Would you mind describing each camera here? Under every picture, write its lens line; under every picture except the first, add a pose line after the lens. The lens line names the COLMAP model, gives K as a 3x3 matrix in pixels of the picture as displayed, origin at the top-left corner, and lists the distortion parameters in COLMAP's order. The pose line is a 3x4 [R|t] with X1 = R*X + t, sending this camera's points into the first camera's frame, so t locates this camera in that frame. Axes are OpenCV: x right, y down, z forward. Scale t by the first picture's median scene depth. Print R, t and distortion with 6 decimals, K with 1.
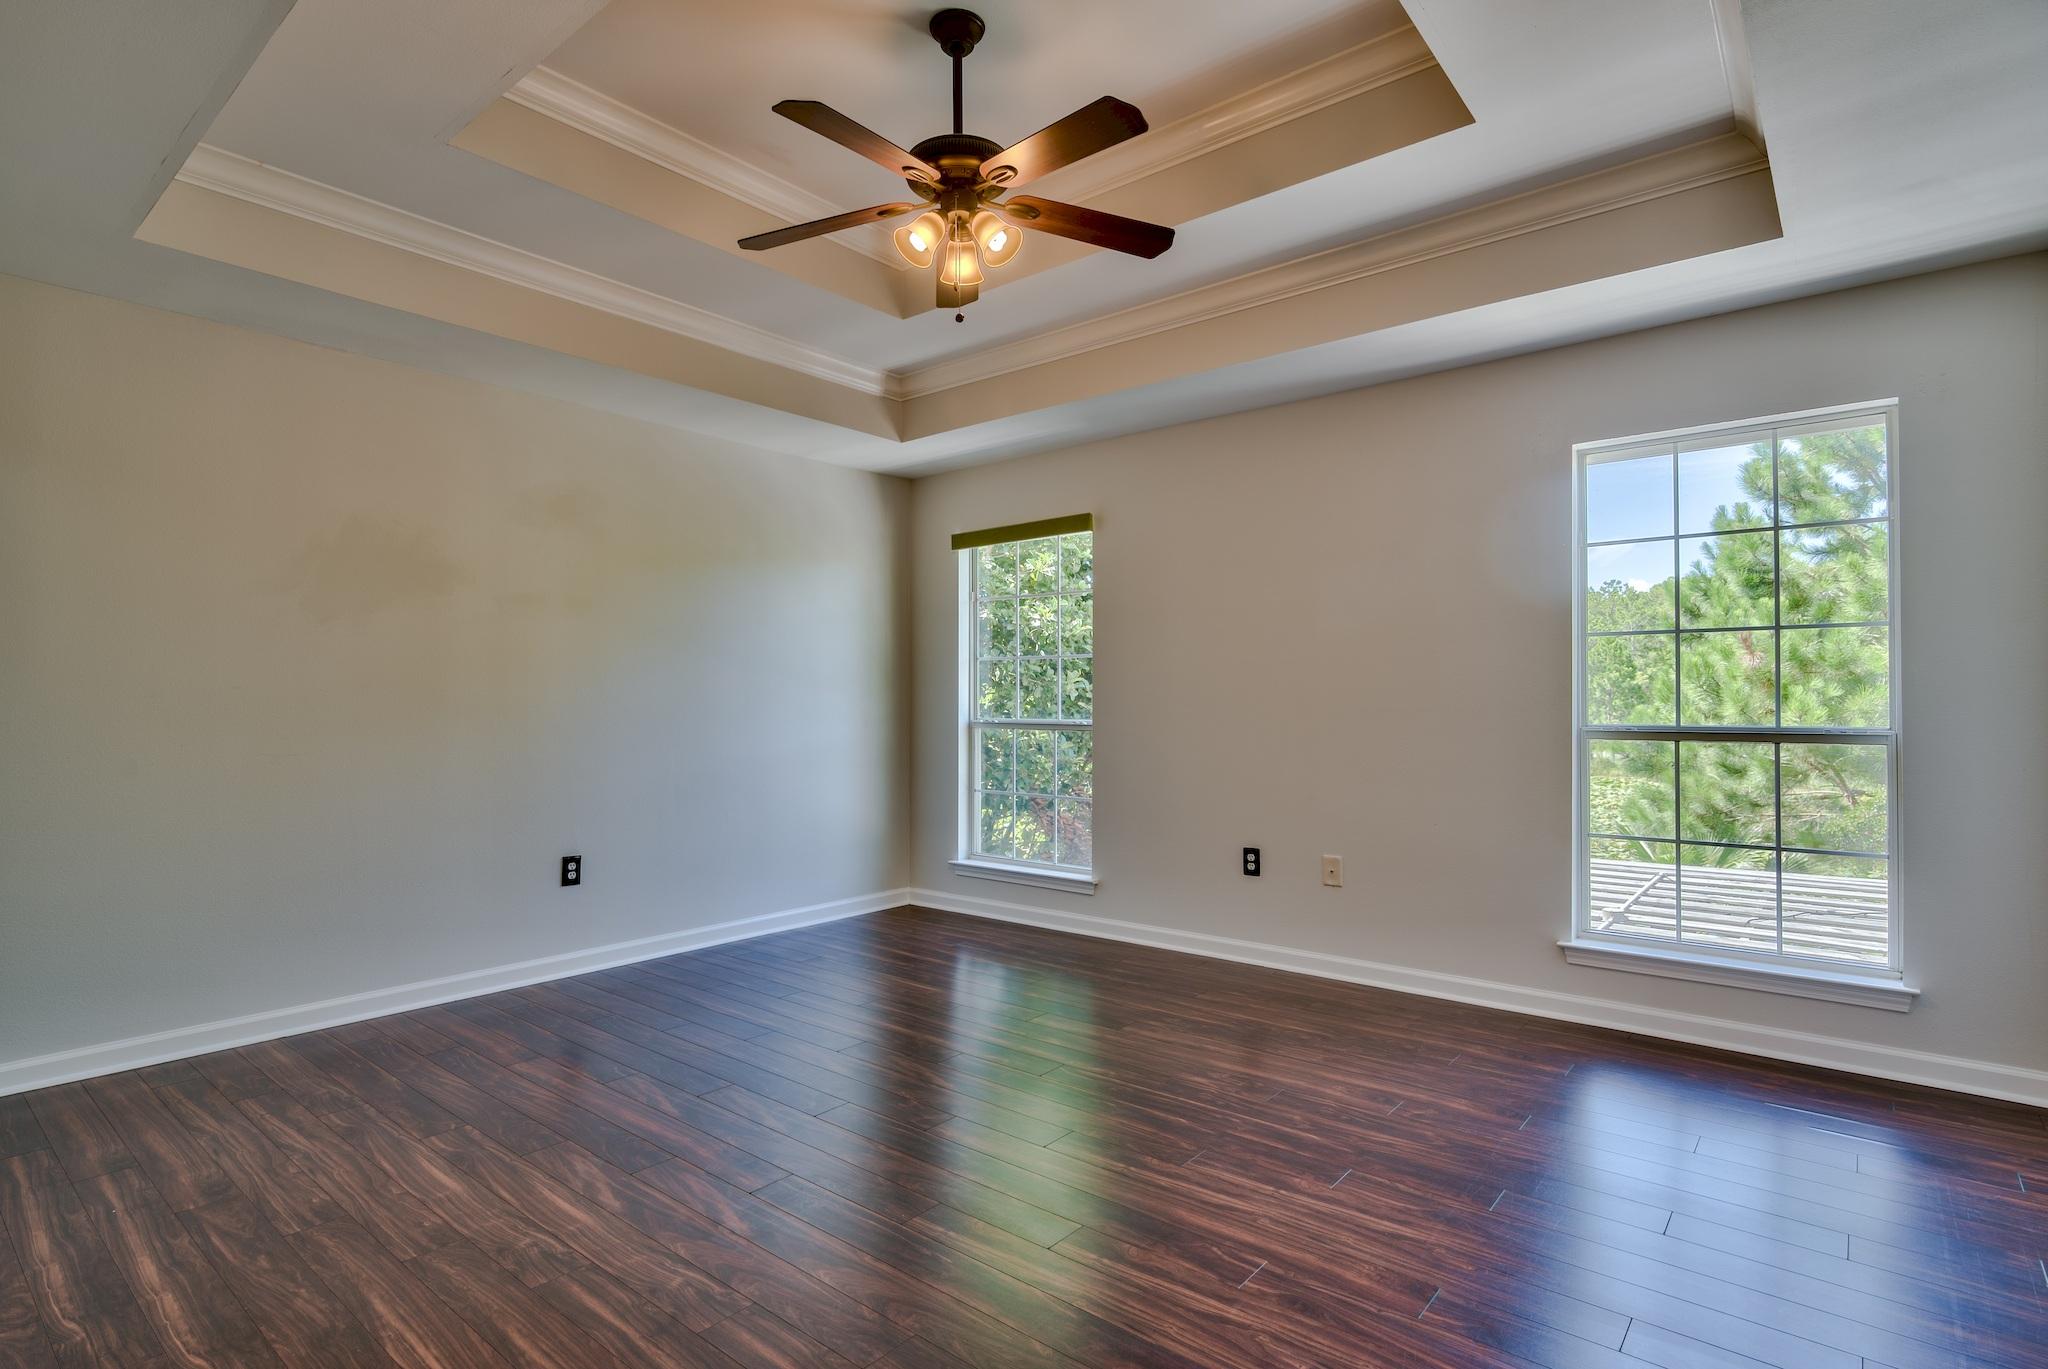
lens RADIAL K [[1014.8, 0, 1024.0], [0, 1014.8, 684.5], [0, 0, 1]] dist [-0.002654, -0.000471]
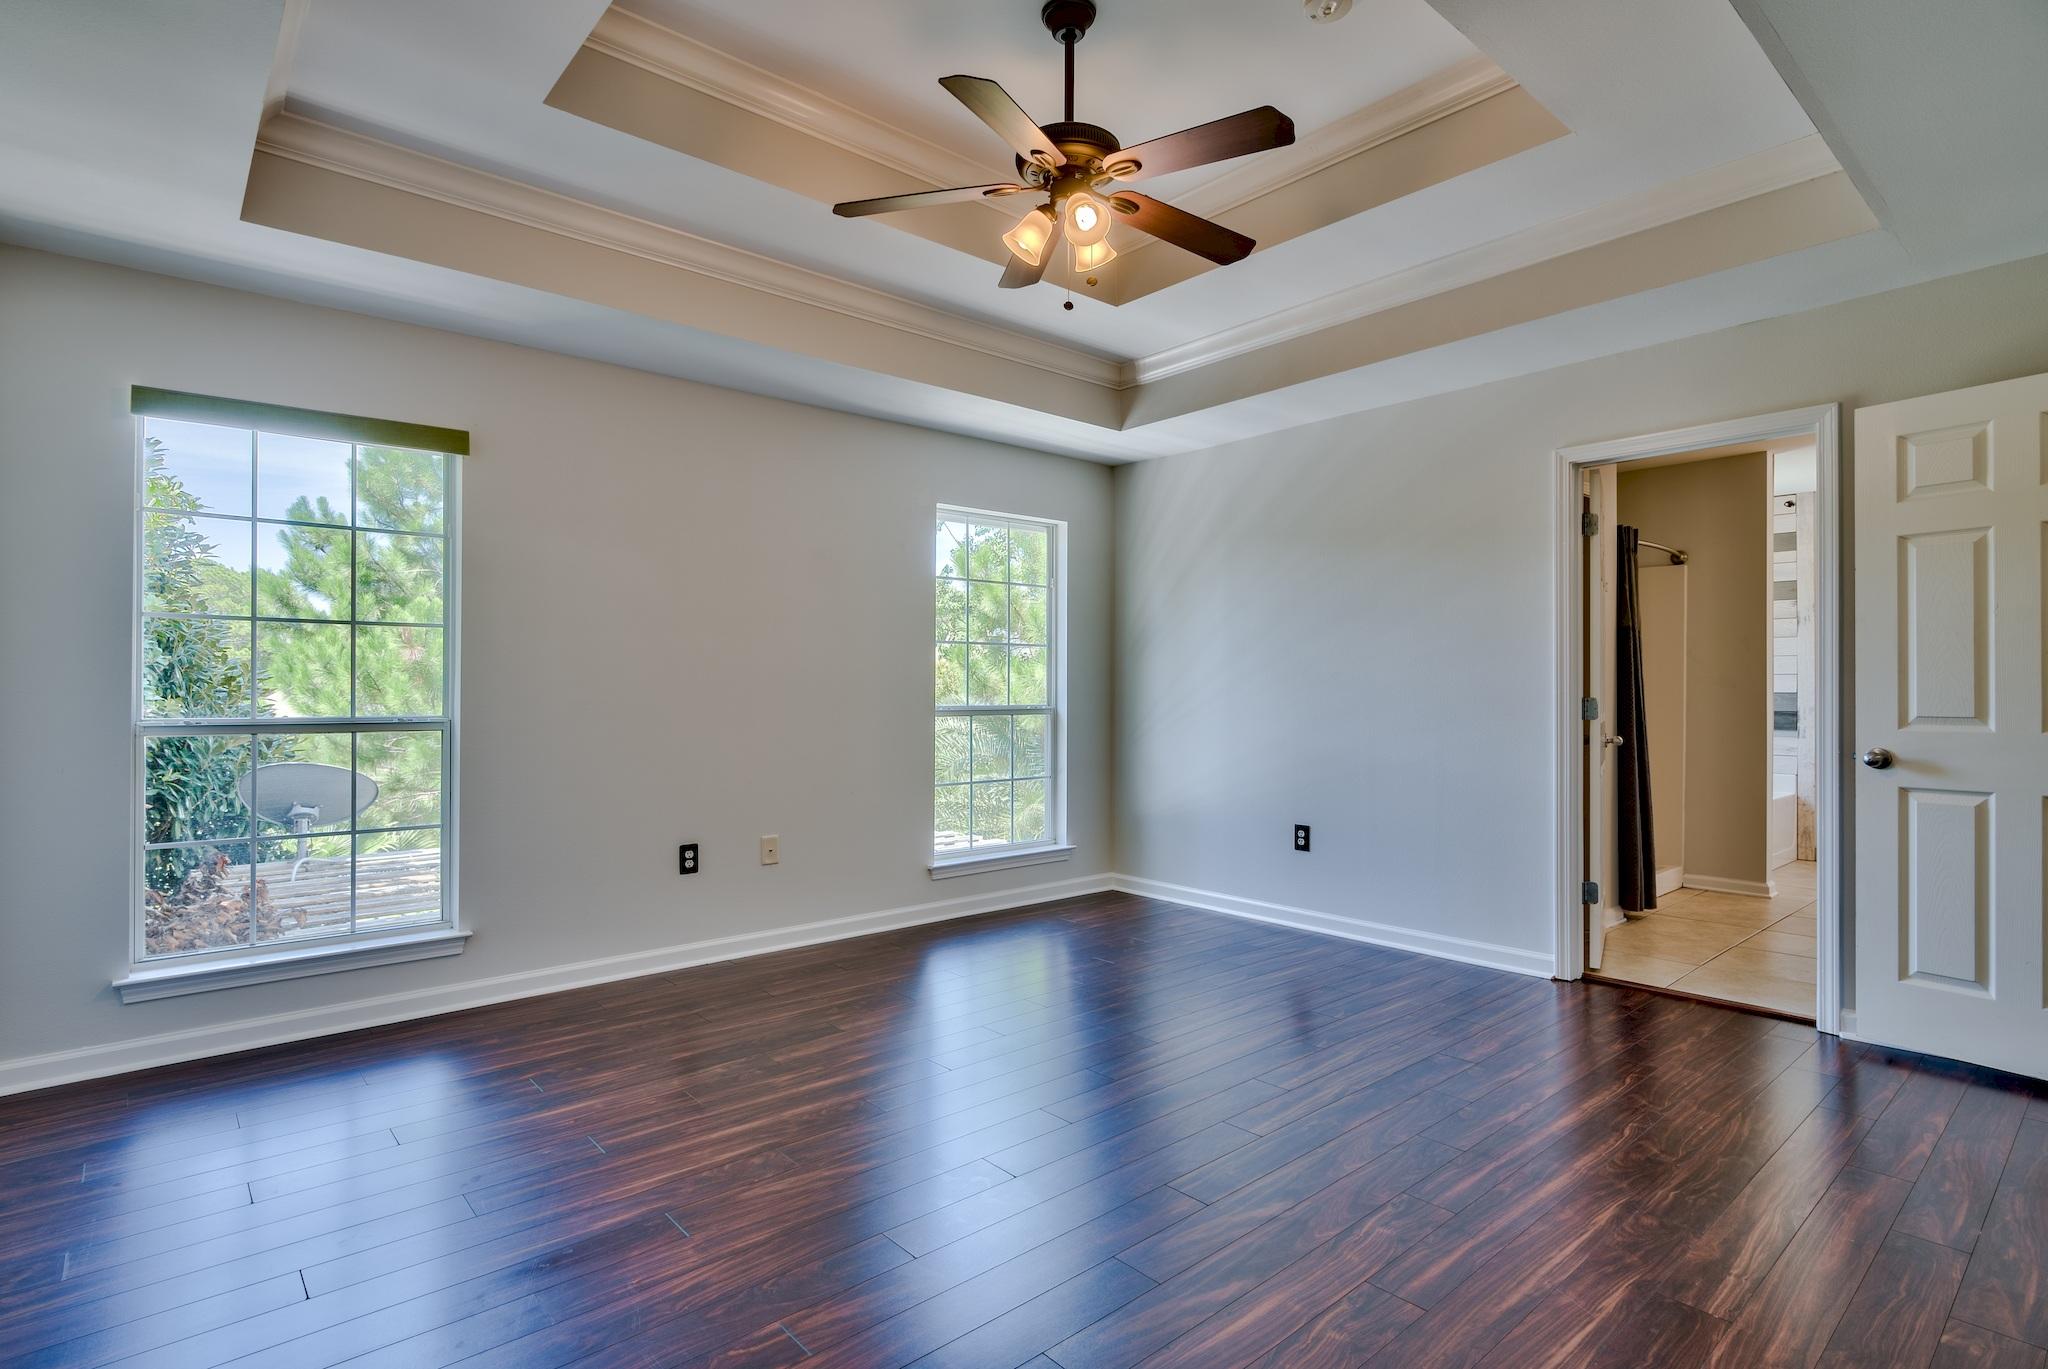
lens RADIAL K [[1011.1, 0, 1011.2], [0, 1011.1, 686.2], [0, 0, 1]] dist [0.000405, -0.000490]
pose [[0.169092, 0.006075, 0.985582, -0.721981], [-0.015231, 0.999878, -0.003550, 0.013452], [-0.985483, -0.014411, 0.169164, 0.600779]]
